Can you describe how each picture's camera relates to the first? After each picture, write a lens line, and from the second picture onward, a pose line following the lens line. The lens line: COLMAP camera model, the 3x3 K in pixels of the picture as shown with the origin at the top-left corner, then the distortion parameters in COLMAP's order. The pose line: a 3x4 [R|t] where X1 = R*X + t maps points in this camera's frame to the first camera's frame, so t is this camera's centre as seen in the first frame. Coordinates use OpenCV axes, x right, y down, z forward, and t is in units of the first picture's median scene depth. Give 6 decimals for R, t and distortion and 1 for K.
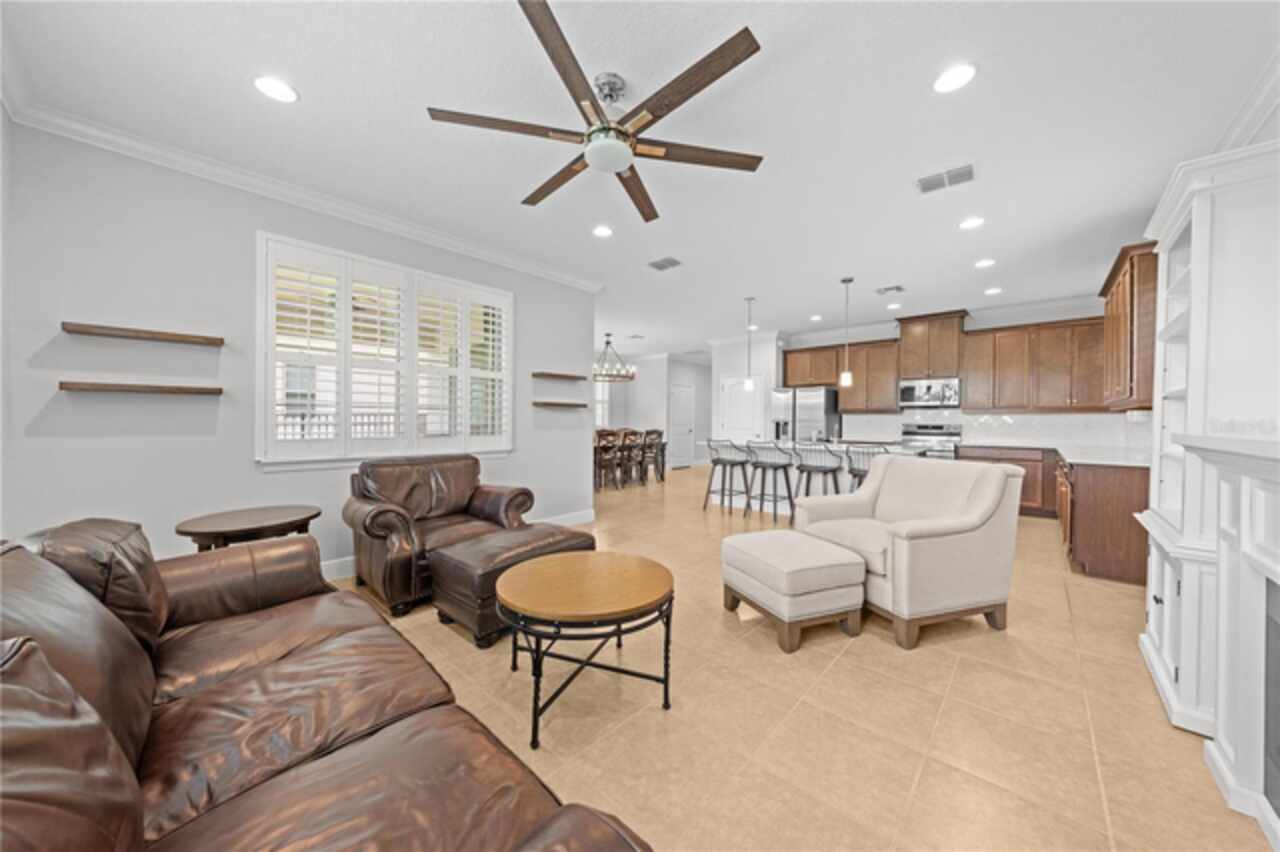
lens RADIAL K [[423.3, 0, 642.0], [0, 423.3, 423.1], [0, 0, 1]] dist [-0.005028, 0.000074]
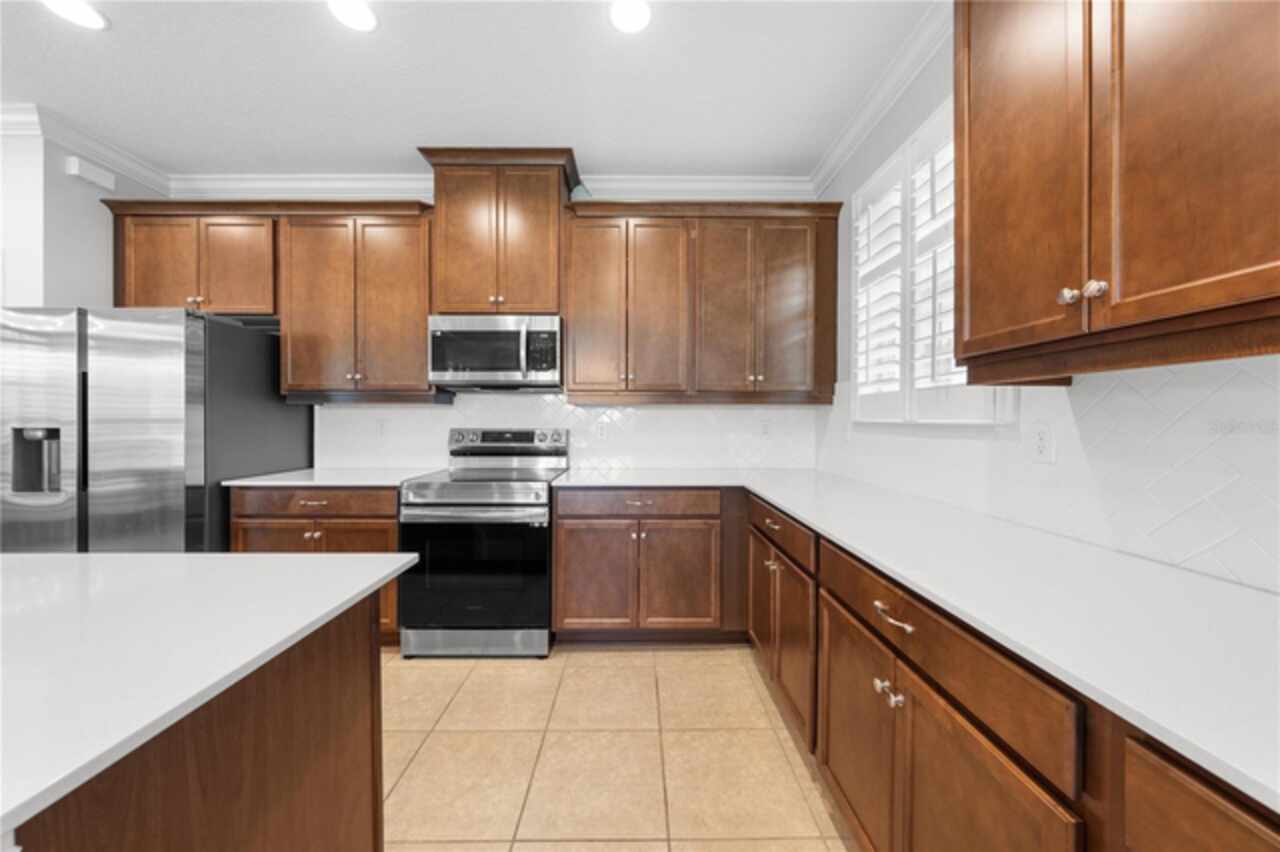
lens RADIAL K [[423.3, 0, 645.5], [0, 423.3, 424.9], [0, 0, 1]] dist [-0.005028, 0.000074]
pose [[0.721081, -0.012212, 0.692743, 0.474931], [0.007925, 0.999925, 0.009378, -0.005091], [-0.692805, -0.001272, 0.721124, 0.585085]]
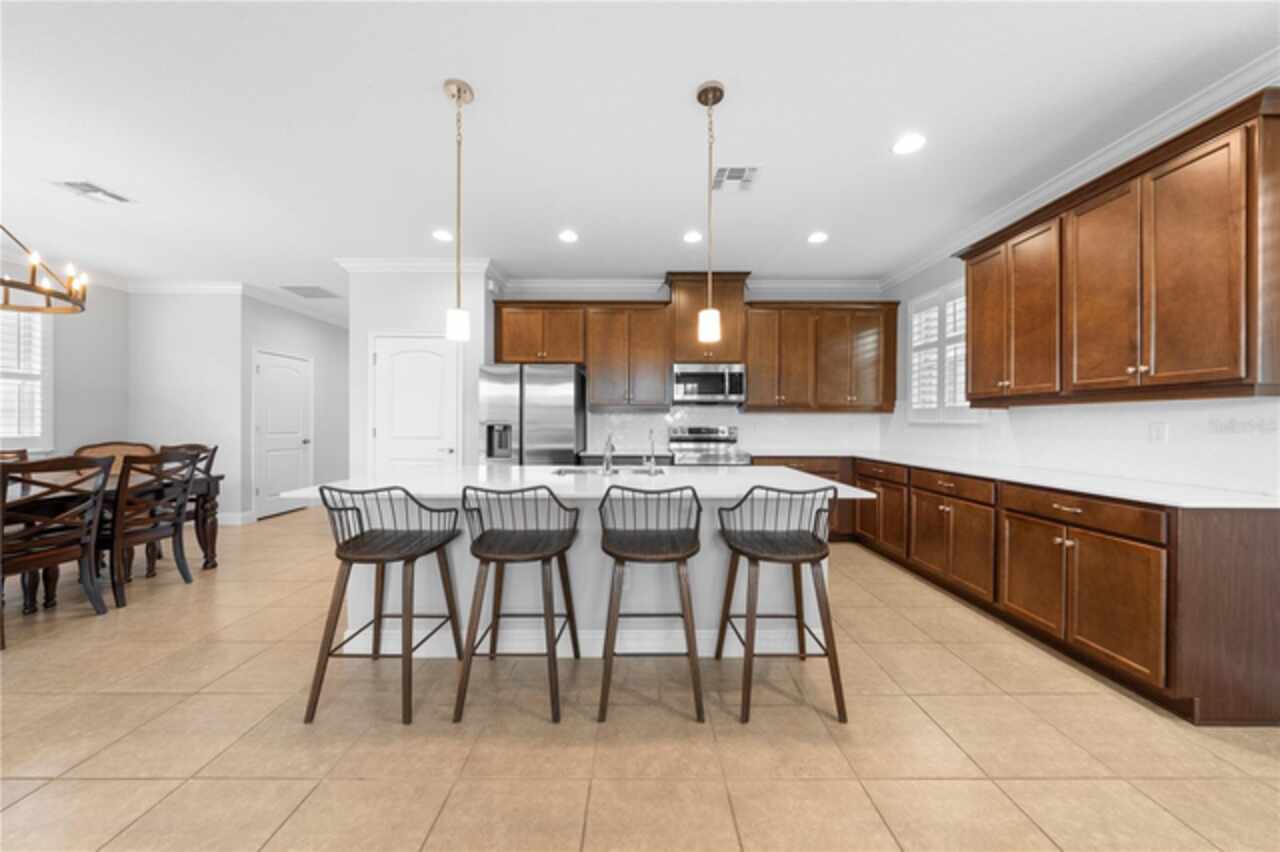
lens RADIAL K [[423.3, 0, 639.3], [0, 423.3, 429.3], [0, 0, 1]] dist [-0.005028, 0.000074]
pose [[0.730257, -0.012706, 0.683054, 0.098591], [0.005422, 0.999903, 0.012803, -0.003822], [-0.683151, -0.005646, 0.730256, 0.526544]]
